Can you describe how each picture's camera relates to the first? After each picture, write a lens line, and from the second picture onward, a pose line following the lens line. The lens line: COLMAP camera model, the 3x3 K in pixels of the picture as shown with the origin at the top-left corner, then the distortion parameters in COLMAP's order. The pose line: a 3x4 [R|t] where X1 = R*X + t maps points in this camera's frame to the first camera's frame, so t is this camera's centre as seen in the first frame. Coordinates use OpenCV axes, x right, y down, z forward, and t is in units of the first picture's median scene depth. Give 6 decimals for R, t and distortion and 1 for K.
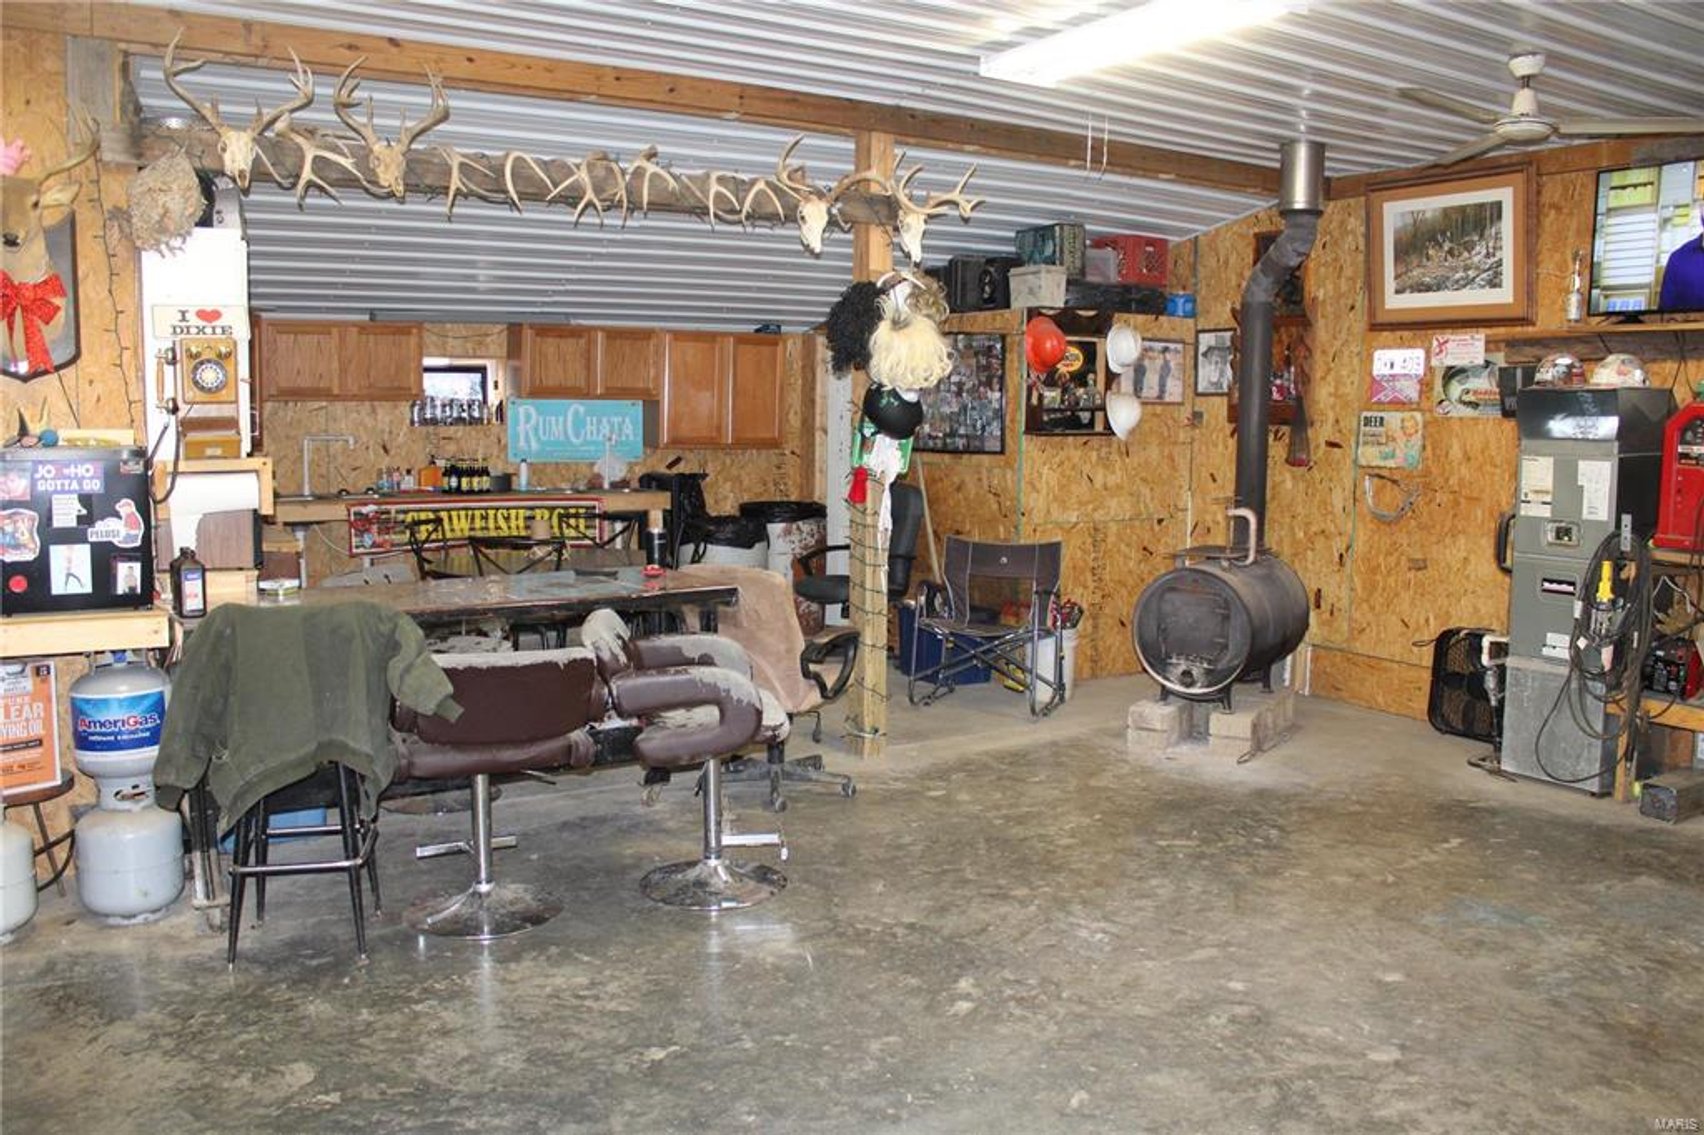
lens RADIAL K [[1428.3, 0, 852.0], [0, 1428.3, 567.5], [0, 0, 1]] dist [-0.164247, 0.153799]
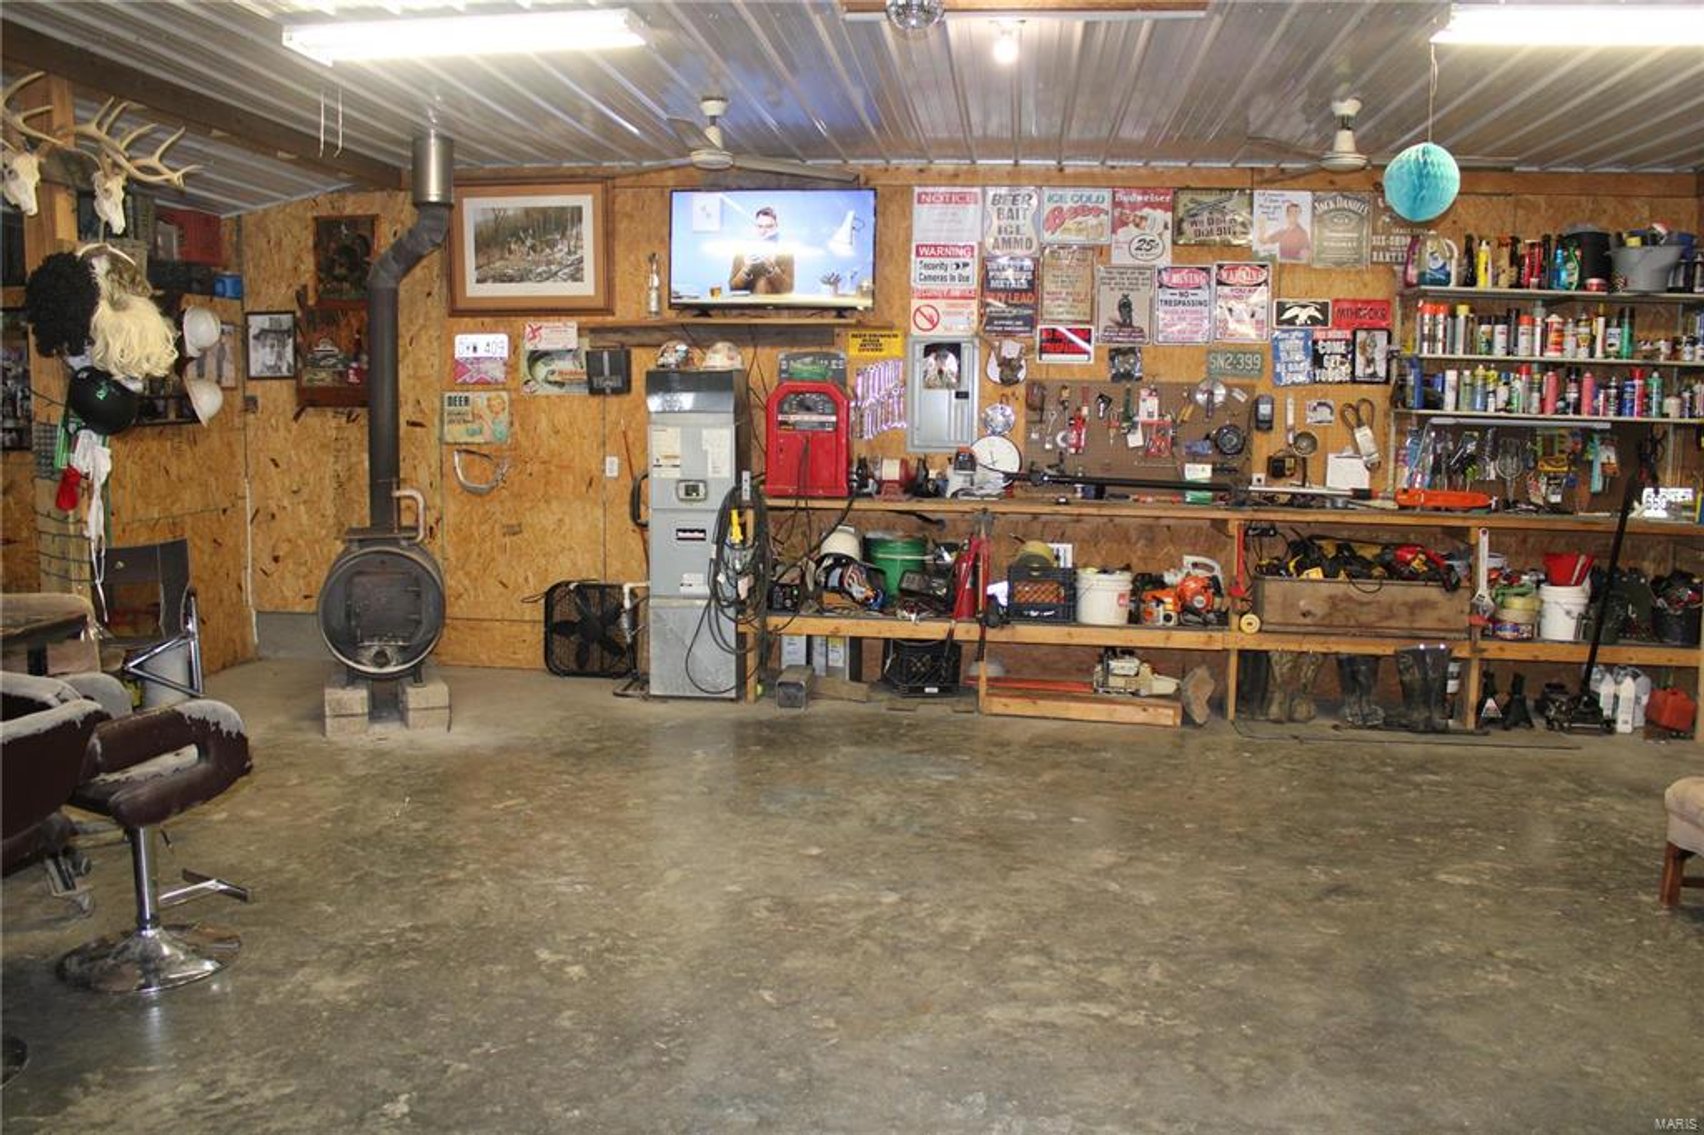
lens RADIAL K [[1428.3, 0, 852.0], [0, 1428.3, 567.5], [0, 0, 1]] dist [-0.164247, 0.153799]
pose [[0.623009, -0.101347, 0.775621, -0.365461], [0.087317, 0.994384, 0.059795, -0.019615], [-0.777325, 0.030472, 0.628360, 0.111310]]
